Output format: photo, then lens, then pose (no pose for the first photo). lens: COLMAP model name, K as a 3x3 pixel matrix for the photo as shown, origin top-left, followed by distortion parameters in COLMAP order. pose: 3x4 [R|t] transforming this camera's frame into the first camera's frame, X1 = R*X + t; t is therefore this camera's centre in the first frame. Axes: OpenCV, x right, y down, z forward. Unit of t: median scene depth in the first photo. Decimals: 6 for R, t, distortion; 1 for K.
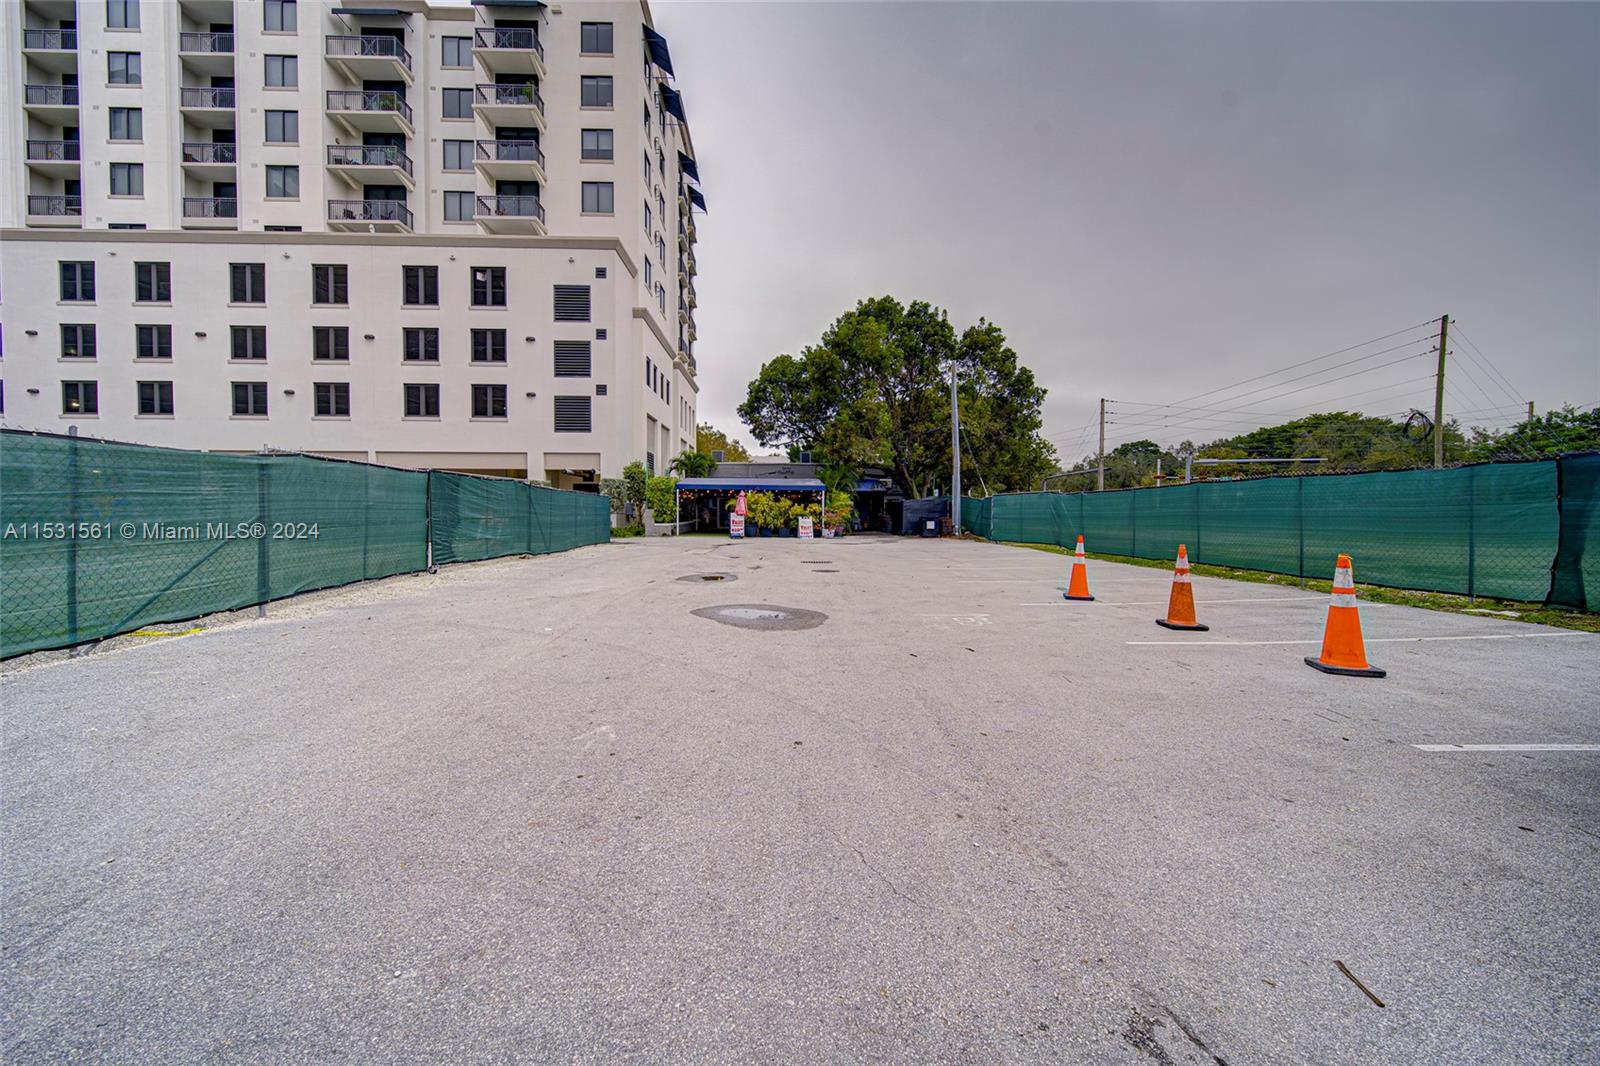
lens RADIAL K [[586.1, 0, 799.1], [0, 586.1, 529.1], [0, 0, 1]] dist [0.001476, 0.000020]
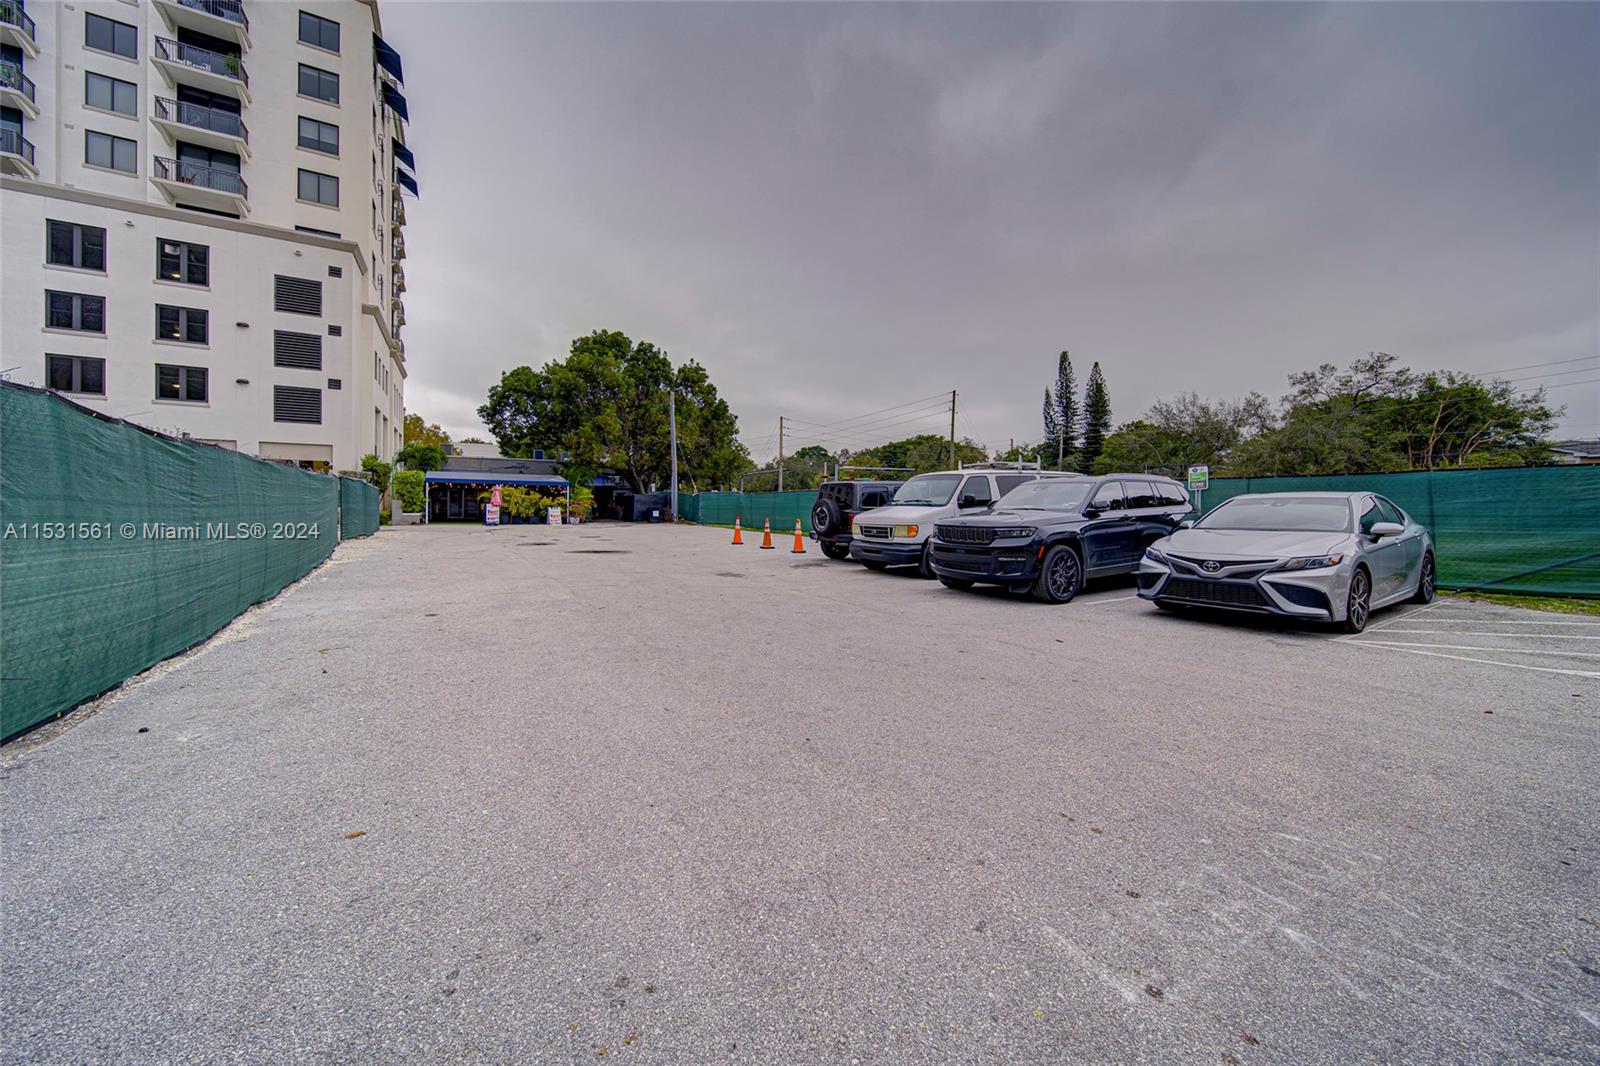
lens RADIAL K [[558.8, 0, 801.8], [0, 558.8, 507.4], [0, 0, 1]] dist [0.000810, 0.000064]
pose [[0.878480, 0.001515, 0.477776, -0.080251], [0.007998, 0.999808, -0.017876, 0.003682], [-0.477712, 0.019525, 0.878300, -0.242753]]
